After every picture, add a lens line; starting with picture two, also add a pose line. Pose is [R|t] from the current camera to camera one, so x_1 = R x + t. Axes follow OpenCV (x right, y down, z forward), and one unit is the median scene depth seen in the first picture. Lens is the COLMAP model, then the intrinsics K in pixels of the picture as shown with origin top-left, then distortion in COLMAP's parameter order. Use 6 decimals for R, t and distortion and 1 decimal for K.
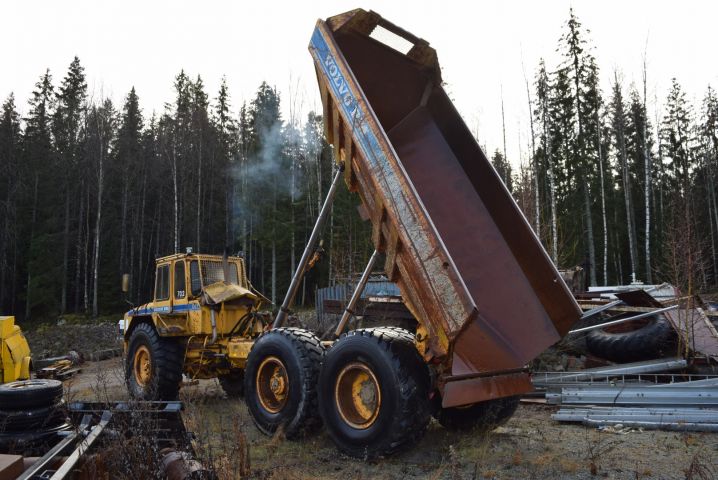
lens RADIAL K [[560.2, 0, 359.0], [0, 560.2, 240.0], [0, 0, 1]] dist [-0.094021, 0.014893]
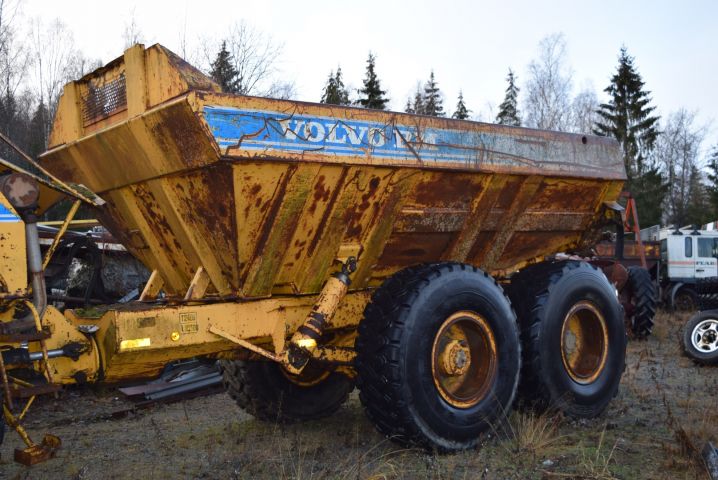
lens RADIAL K [[813.9, 0, 359.0], [0, 813.9, 240.0], [0, 0, 1]] dist [-0.063160, 0.016348]
pose [[0.080844, 0.043444, 0.995780, -0.700068], [-0.114224, 0.992872, -0.034043, 0.124558], [-0.990160, -0.110990, 0.085230, 0.731490]]
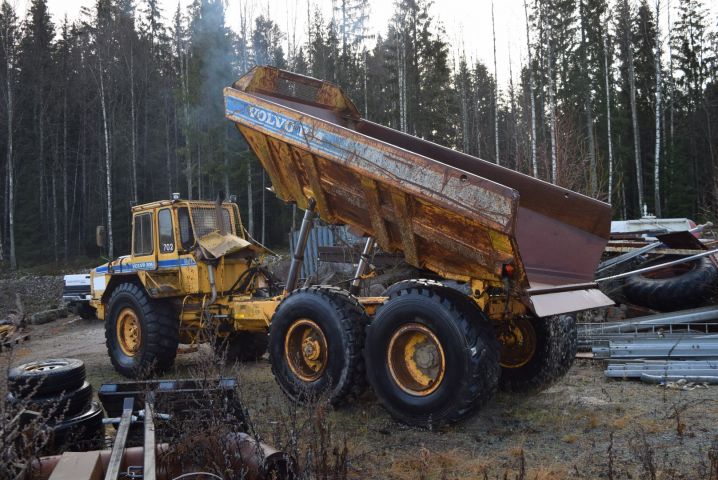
lens RADIAL K [[652.6, 0, 359.0], [0, 652.6, 240.0], [0, 0, 1]] dist [-0.078037, 0.008039]
pose [[0.997320, -0.024677, 0.068873, -0.096697], [0.016950, 0.993721, 0.110596, -0.020063], [-0.071169, -0.109132, 0.991476, -0.014742]]
